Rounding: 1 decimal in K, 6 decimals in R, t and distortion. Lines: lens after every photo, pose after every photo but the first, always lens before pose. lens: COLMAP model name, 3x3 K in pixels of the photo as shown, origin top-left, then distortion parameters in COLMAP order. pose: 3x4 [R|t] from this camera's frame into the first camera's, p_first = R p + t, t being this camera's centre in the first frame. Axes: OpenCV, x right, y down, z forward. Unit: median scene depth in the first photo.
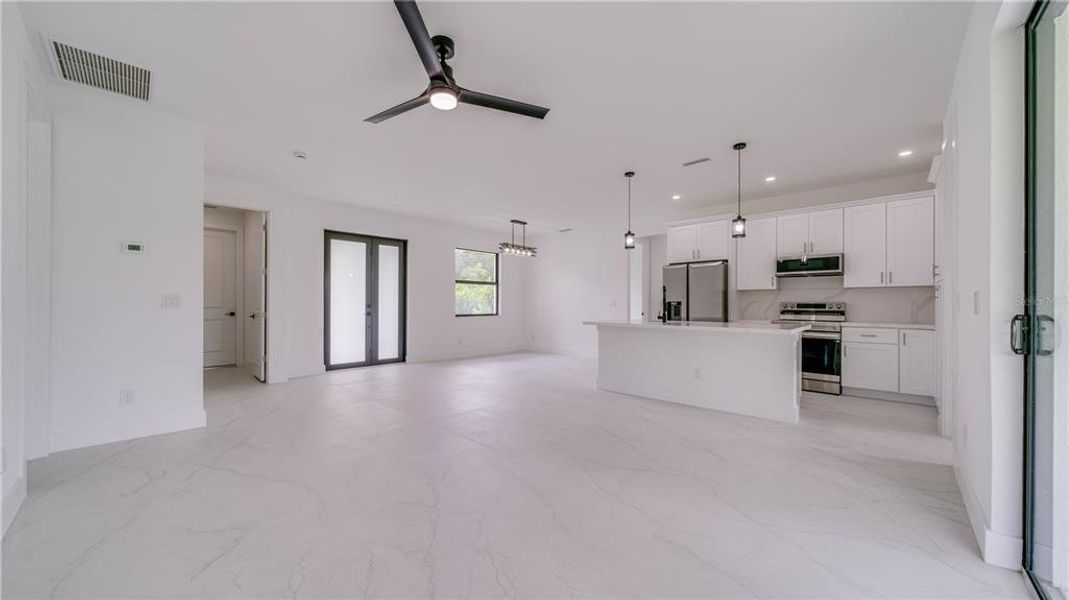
lens RADIAL K [[385.3, 0, 535.2], [0, 385.3, 303.8], [0, 0, 1]] dist [-0.008024, 0.000002]
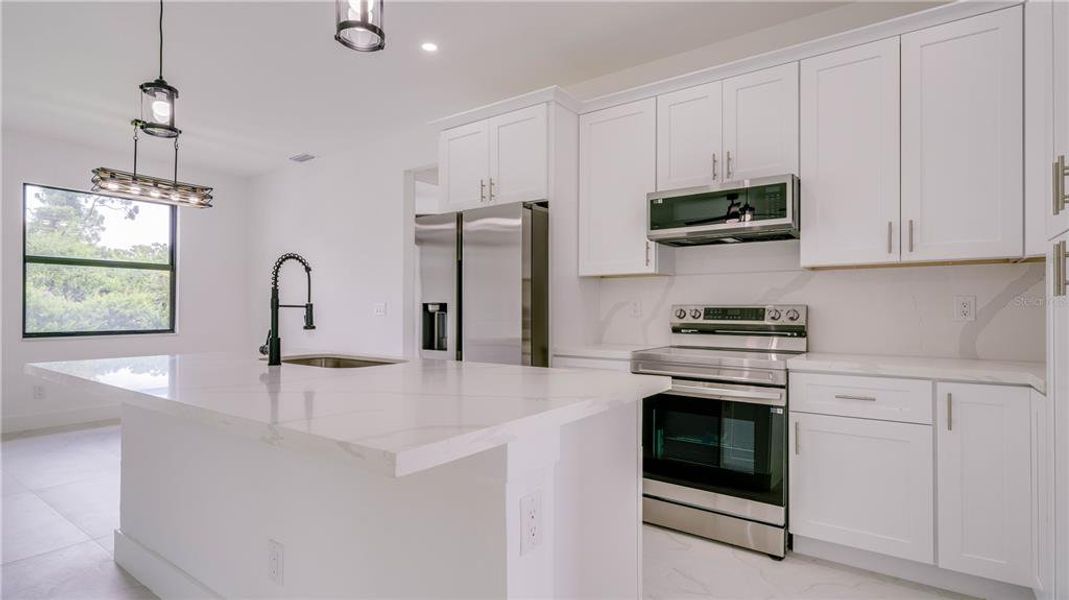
lens RADIAL K [[523.0, 0, 531.2], [0, 523.0, 305.9], [0, 0, 1]] dist [-0.003626, 0.000752]
pose [[0.992665, 0.001336, 0.120893, 0.449680], [-0.000389, 0.999969, -0.007850, 0.001829], [-0.120900, 0.007745, 0.992634, 0.486231]]
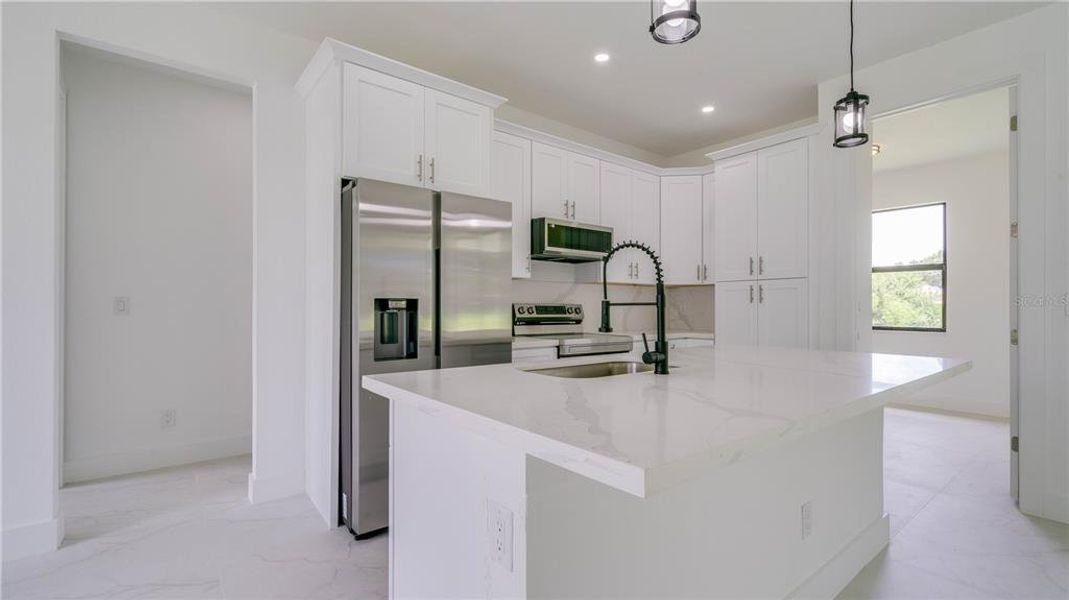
lens RADIAL K [[481.1, 0, 539.3], [0, 481.1, 304.6], [0, 0, 1]] dist [0.002386, 0.000193]
pose [[0.134374, 0.003978, 0.990923, -0.020779], [-0.003822, 0.999987, -0.003496, 0.000116], [-0.990923, -0.003317, 0.134387, 0.942698]]
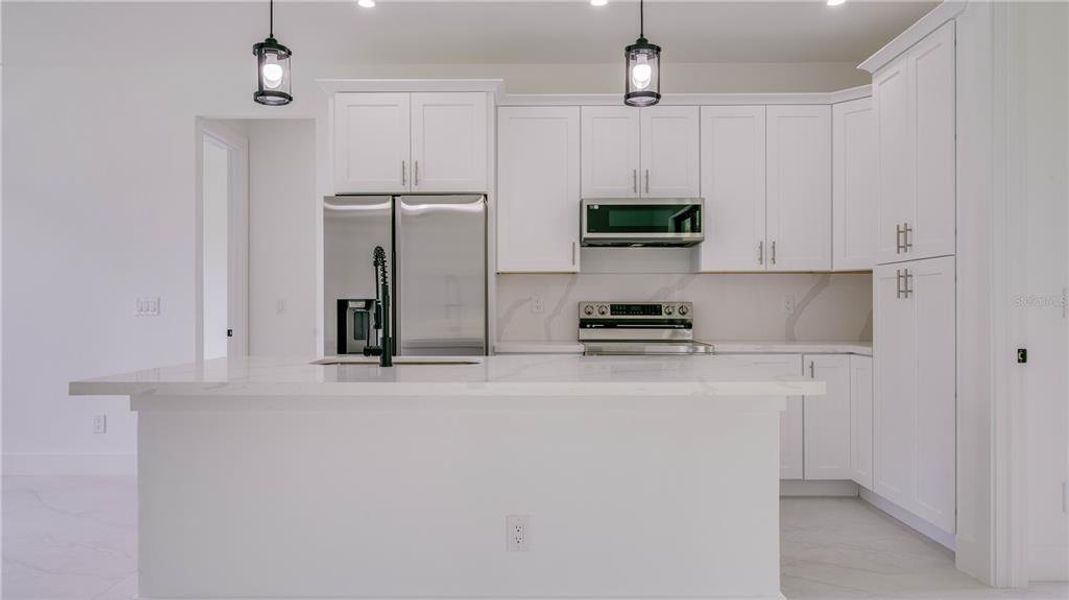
lens RADIAL K [[717.2, 0, 524.4], [0, 717.2, 300.0], [0, 0, 1]] dist [-0.009975, -0.001850]
pose [[0.733779, 0.002756, 0.679382, 0.029815], [0.002279, 0.999976, -0.006519, -0.000629], [-0.679384, 0.006332, 0.733756, 0.466067]]
